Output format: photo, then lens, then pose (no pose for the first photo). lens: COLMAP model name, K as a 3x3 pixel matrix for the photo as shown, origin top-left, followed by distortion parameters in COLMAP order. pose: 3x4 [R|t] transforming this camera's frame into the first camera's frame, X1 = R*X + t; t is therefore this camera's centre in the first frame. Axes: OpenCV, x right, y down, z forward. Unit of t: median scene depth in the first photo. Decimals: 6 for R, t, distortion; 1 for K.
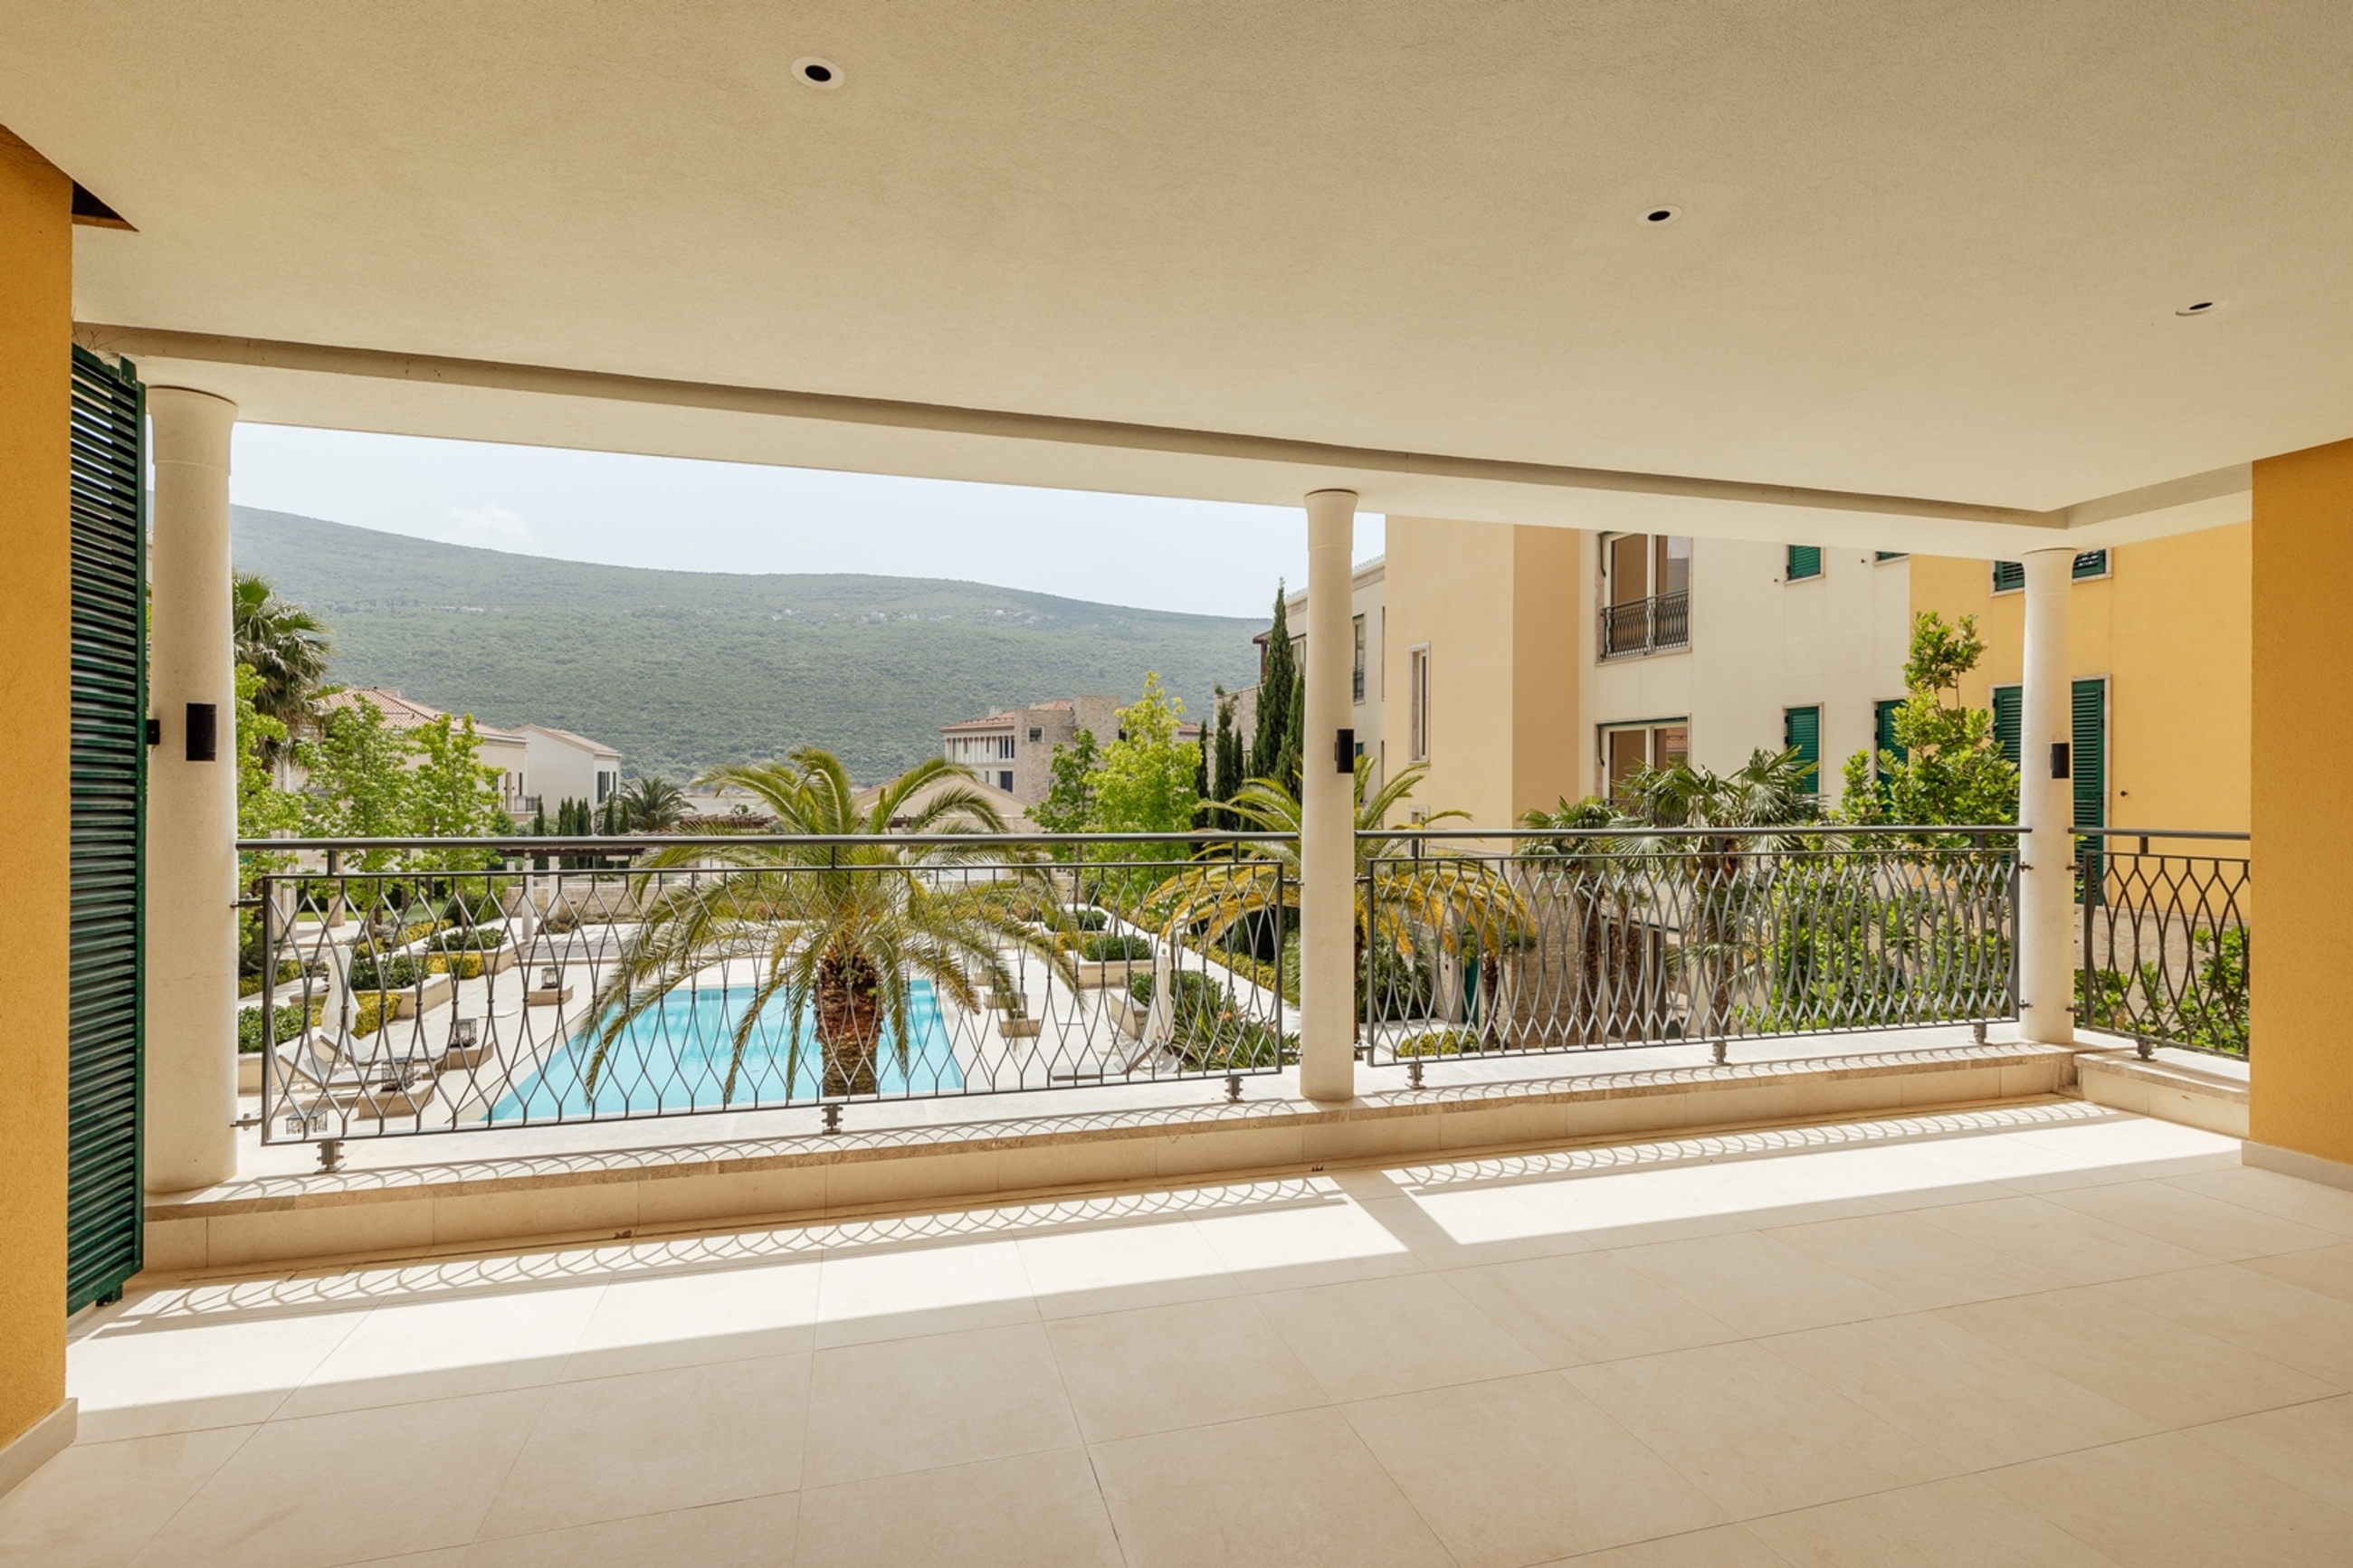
lens RADIAL K [[1073.0, 0, 1176.5], [0, 1073.0, 784.0], [0, 0, 1]] dist [0.000863, 0.000178]
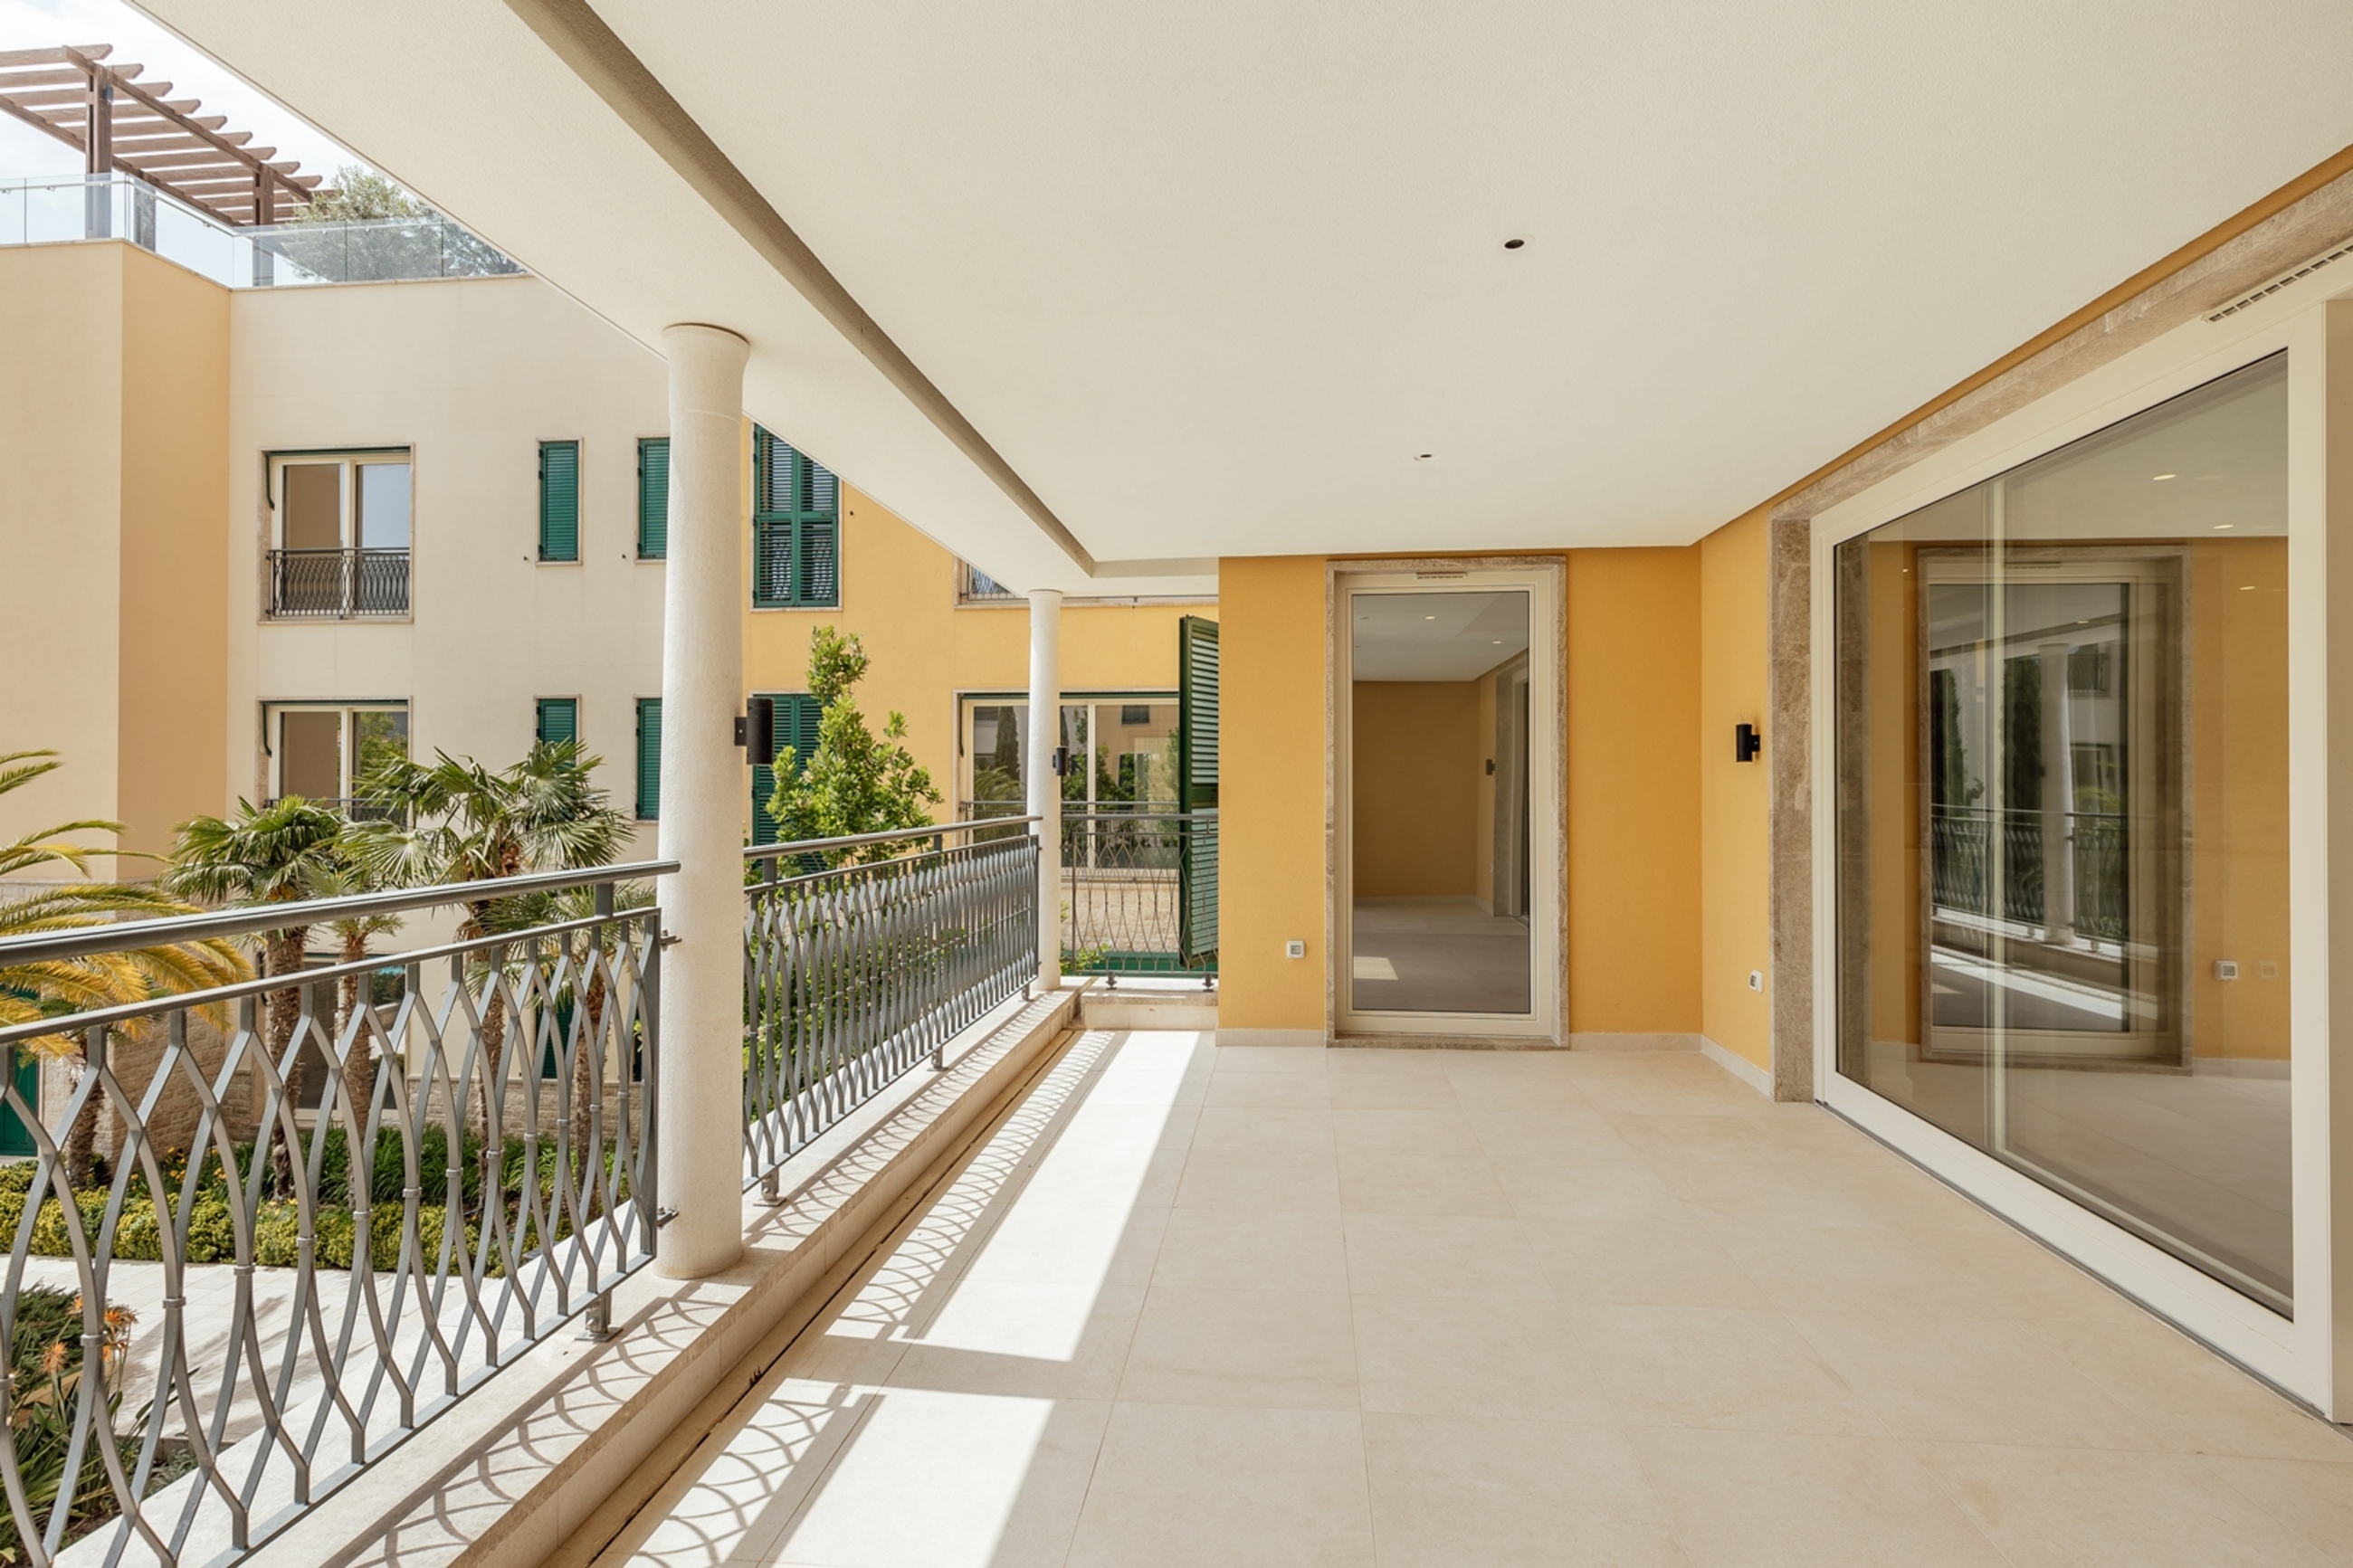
lens RADIAL K [[1085.4, 0, 1176.5], [0, 1085.4, 784.0], [0, 0, 1]] dist [0.000984, -0.015173]
pose [[0.367192, 0.000611, 0.930145, -0.340928], [-0.002712, 0.999996, 0.000413, 0.005413], [-0.930141, -0.002674, 0.367192, 0.487070]]
